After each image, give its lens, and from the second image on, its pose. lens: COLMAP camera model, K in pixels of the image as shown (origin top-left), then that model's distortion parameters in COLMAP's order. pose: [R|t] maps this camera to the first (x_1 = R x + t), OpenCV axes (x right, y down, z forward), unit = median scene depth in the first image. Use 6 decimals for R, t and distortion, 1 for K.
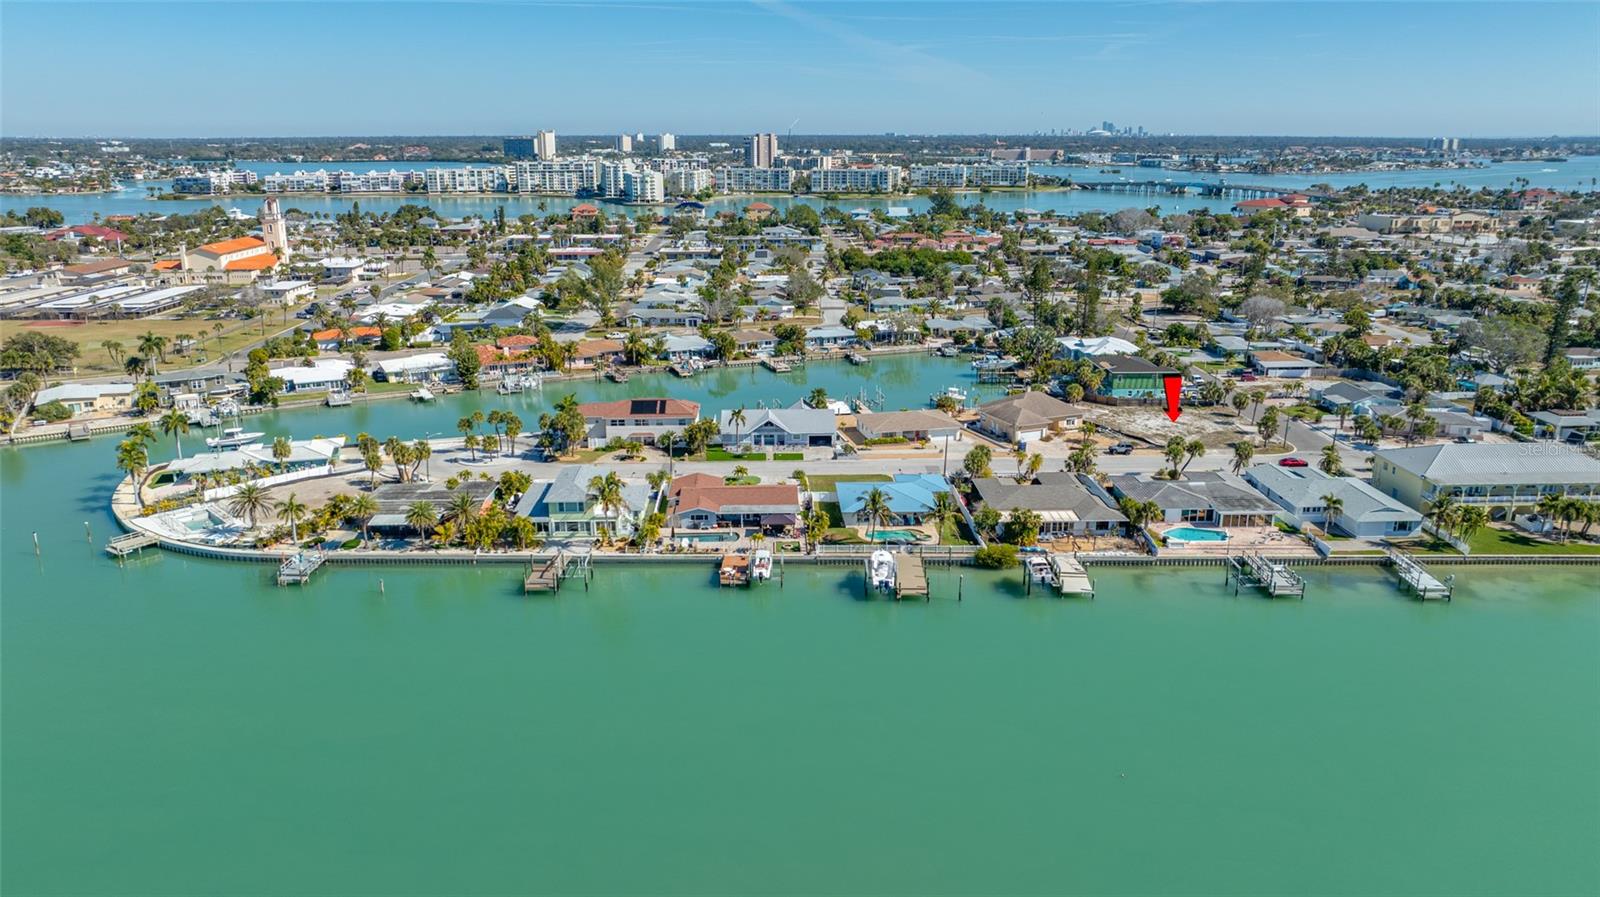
lens RADIAL K [[1134.9, 0, 803.5], [0, 1134.9, 434.7], [0, 0, 1]] dist [-0.026515, 0.022322]
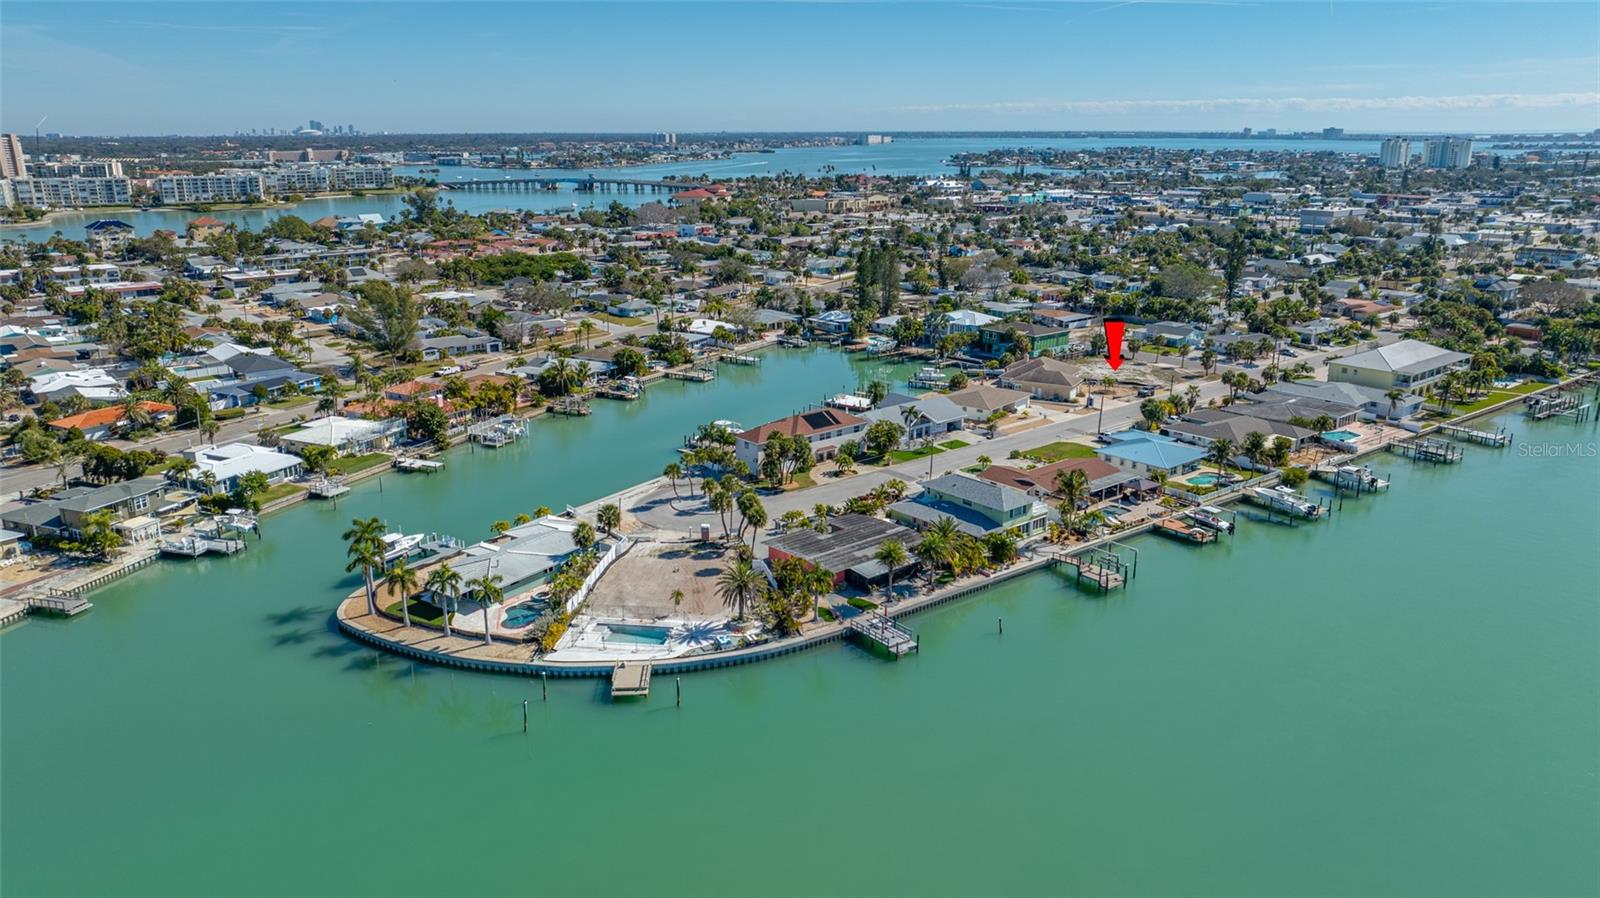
lens RADIAL K [[1134.9, 0, 803.9], [0, 1134.9, 443.0], [0, 0, 1]] dist [-0.026515, 0.022322]
pose [[0.786296, -0.167322, 0.594762, -0.481595], [0.162320, 0.984760, 0.062446, -0.045124], [-0.596147, 0.047441, 0.801473, 0.166974]]
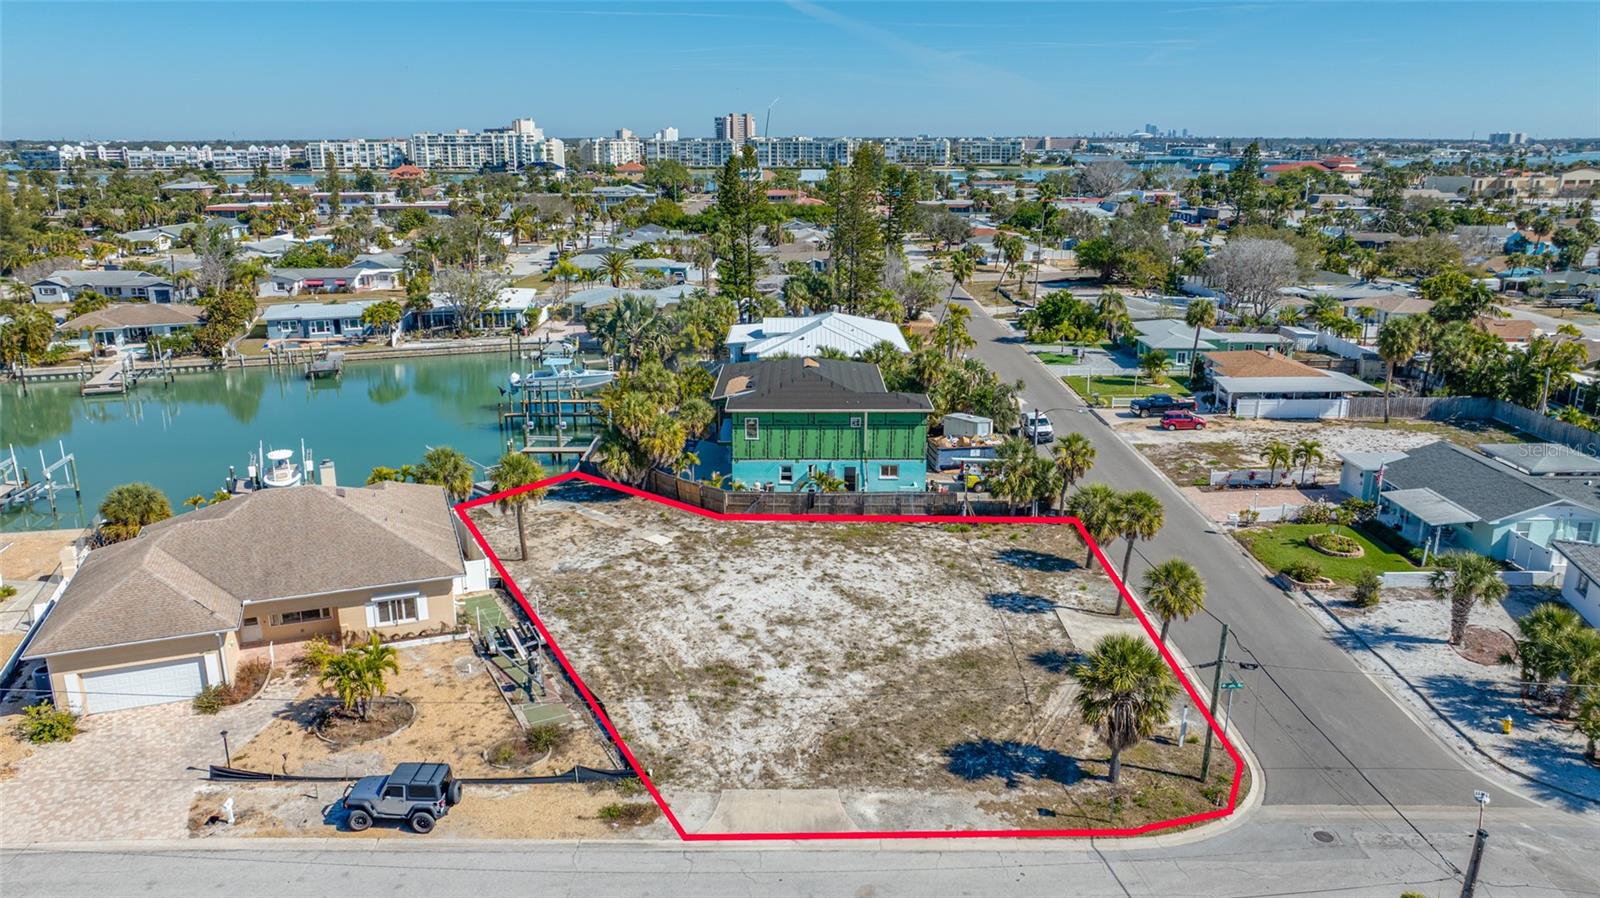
lens RADIAL K [[1134.9, 0, 805.2], [0, 1134.9, 461.3], [0, 0, 1]] dist [-0.026515, 0.022322]
pose [[0.999392, 0.009114, -0.033647, 0.238685], [-0.008576, 0.999834, 0.016098, -0.035398], [0.033788, -0.015799, 0.999304, 0.524327]]
